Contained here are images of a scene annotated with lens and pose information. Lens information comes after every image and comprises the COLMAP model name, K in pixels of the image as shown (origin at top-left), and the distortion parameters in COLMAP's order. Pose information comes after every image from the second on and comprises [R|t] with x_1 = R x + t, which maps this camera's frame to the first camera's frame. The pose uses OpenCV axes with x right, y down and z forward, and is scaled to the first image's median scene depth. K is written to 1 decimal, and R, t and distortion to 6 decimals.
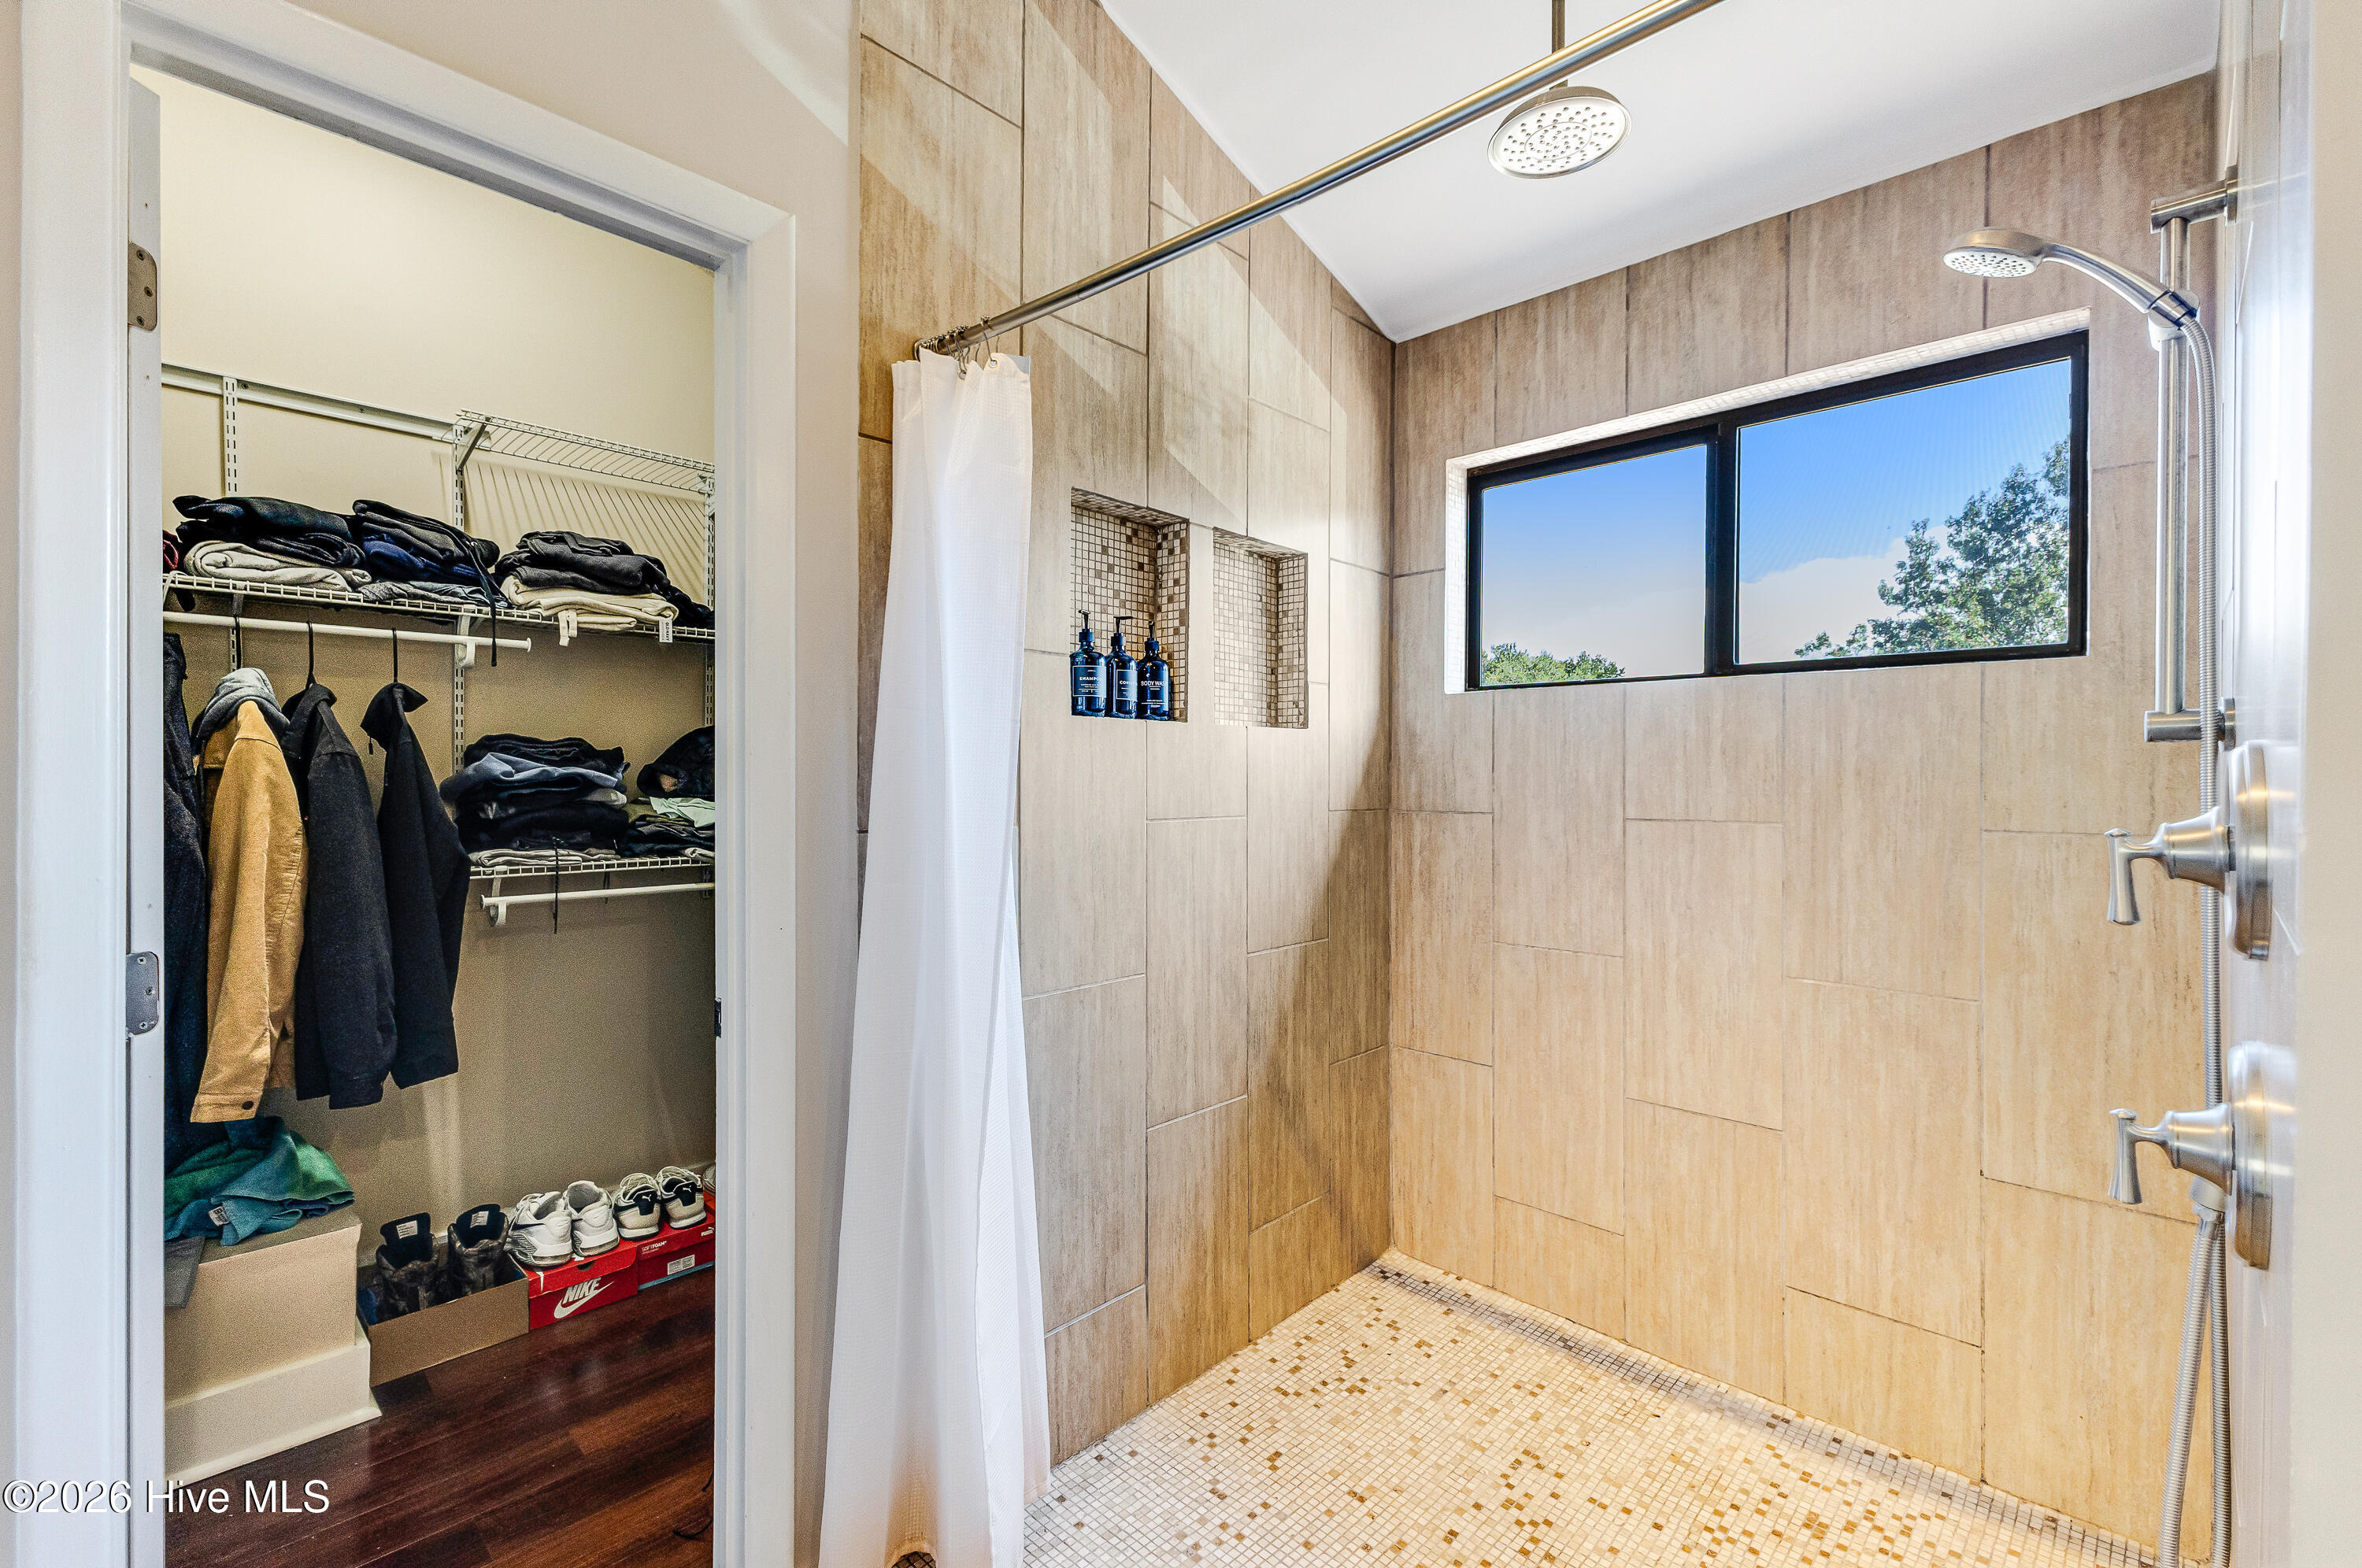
lens RADIAL K [[1012.6, 0, 1175.8], [0, 1012.6, 768.8], [0, 0, 1]] dist [0.017035, -0.006456]
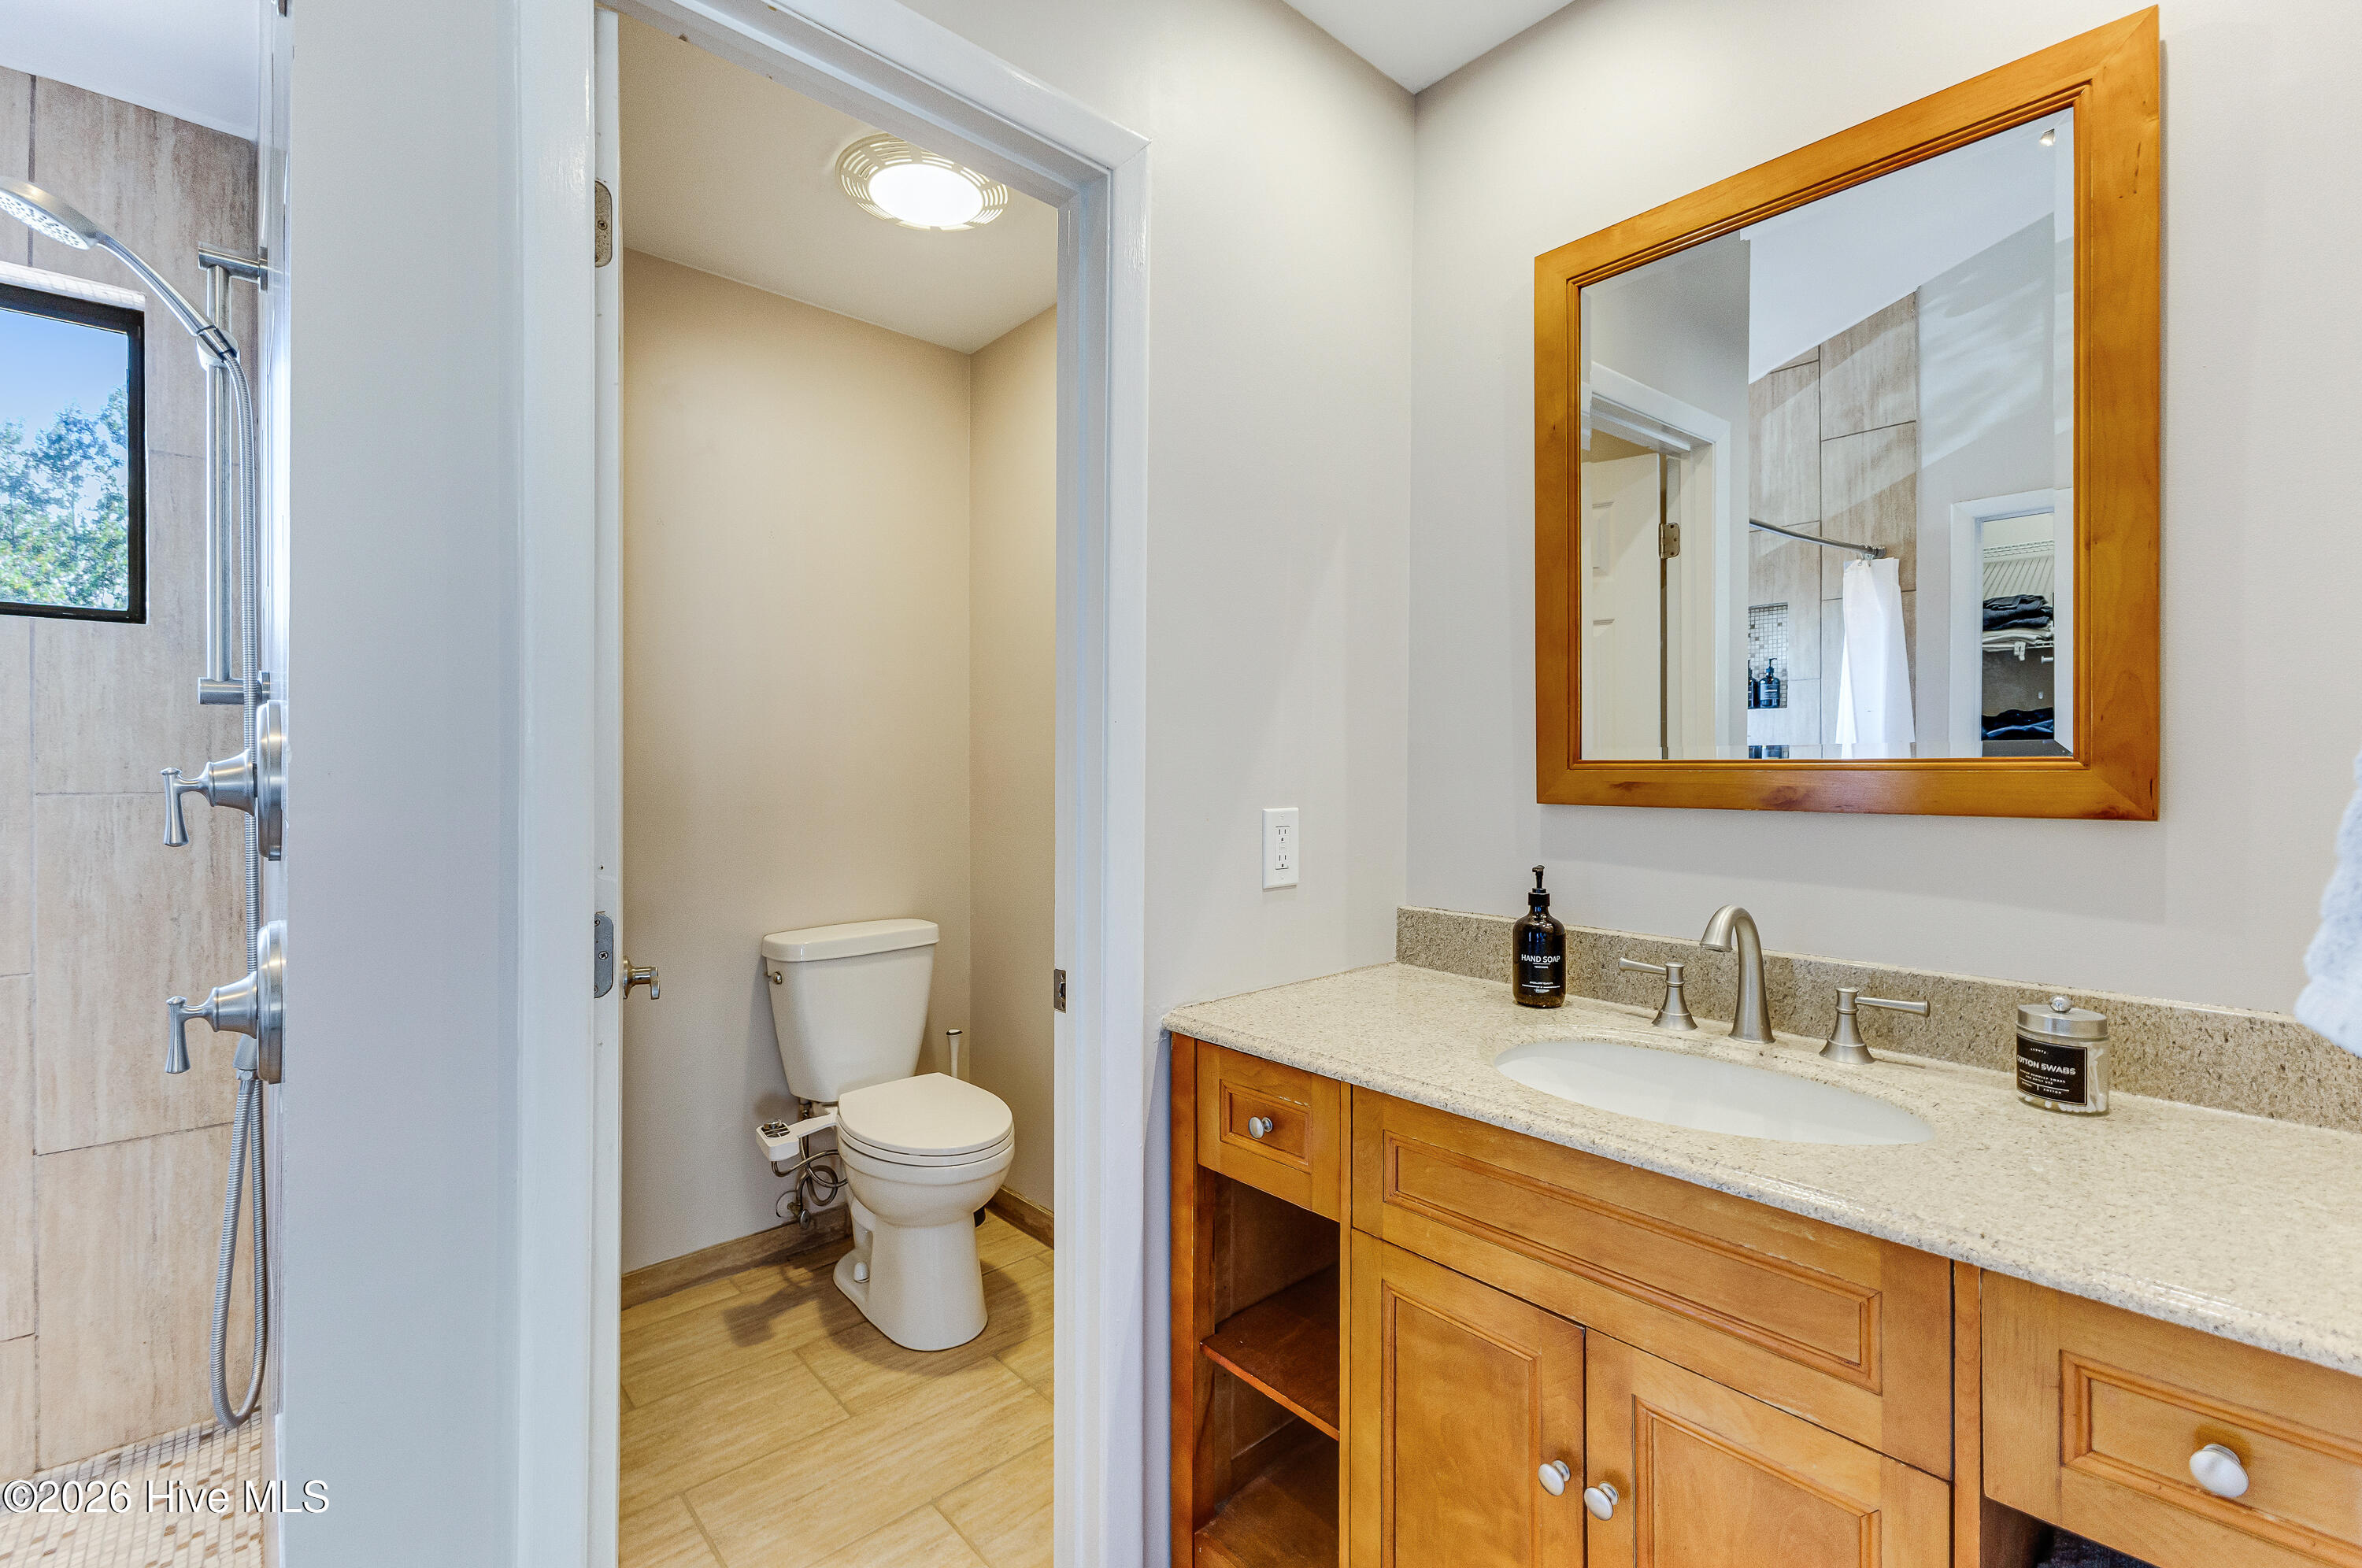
lens RADIAL K [[1012.6, 0, 1175.8], [0, 1012.6, 768.8], [0, 0, 1]] dist [0.017035, -0.006456]
pose [[0.058386, -0.013587, 0.998202, -0.110189], [-0.007225, 0.999875, 0.014033, 0.016627], [-0.998268, -0.008032, 0.058281, -0.130663]]
